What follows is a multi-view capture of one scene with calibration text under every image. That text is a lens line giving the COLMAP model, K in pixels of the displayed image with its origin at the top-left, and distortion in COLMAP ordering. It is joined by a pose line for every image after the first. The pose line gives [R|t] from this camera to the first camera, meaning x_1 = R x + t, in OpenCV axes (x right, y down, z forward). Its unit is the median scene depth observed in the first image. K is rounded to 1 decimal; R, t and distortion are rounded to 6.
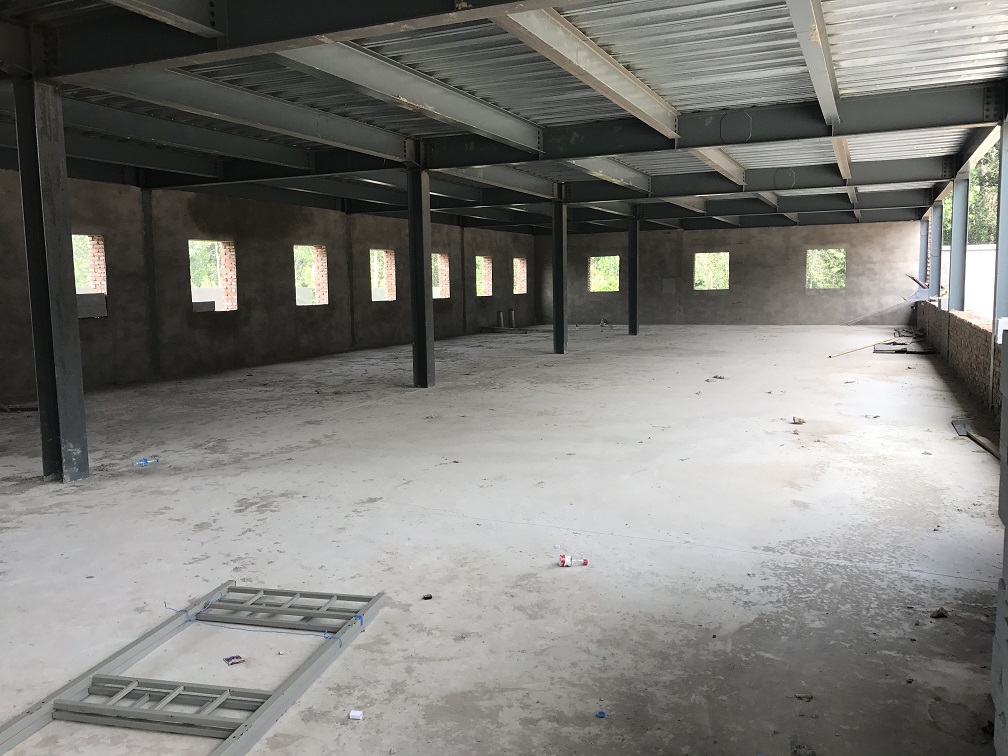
lens RADIAL K [[824.5, 0, 504.0], [0, 824.5, 378.0], [0, 0, 1]] dist [-0.007043, -0.002221]
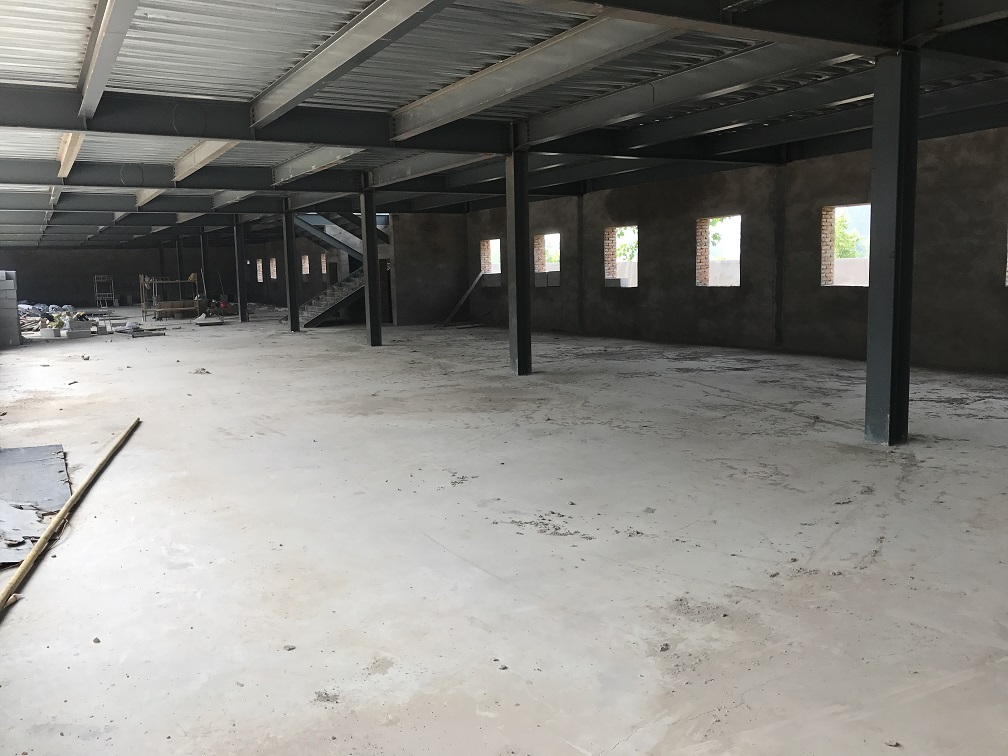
lens RADIAL K [[910.1, 0, 504.0], [0, 910.1, 378.0], [0, 0, 1]] dist [0.035221, 0.000117]
pose [[-0.609969, 0.118159, -0.783567, 0.774395], [-0.061817, 0.978712, 0.195707, -0.195139], [0.790011, 0.167813, -0.589680, 1.631876]]
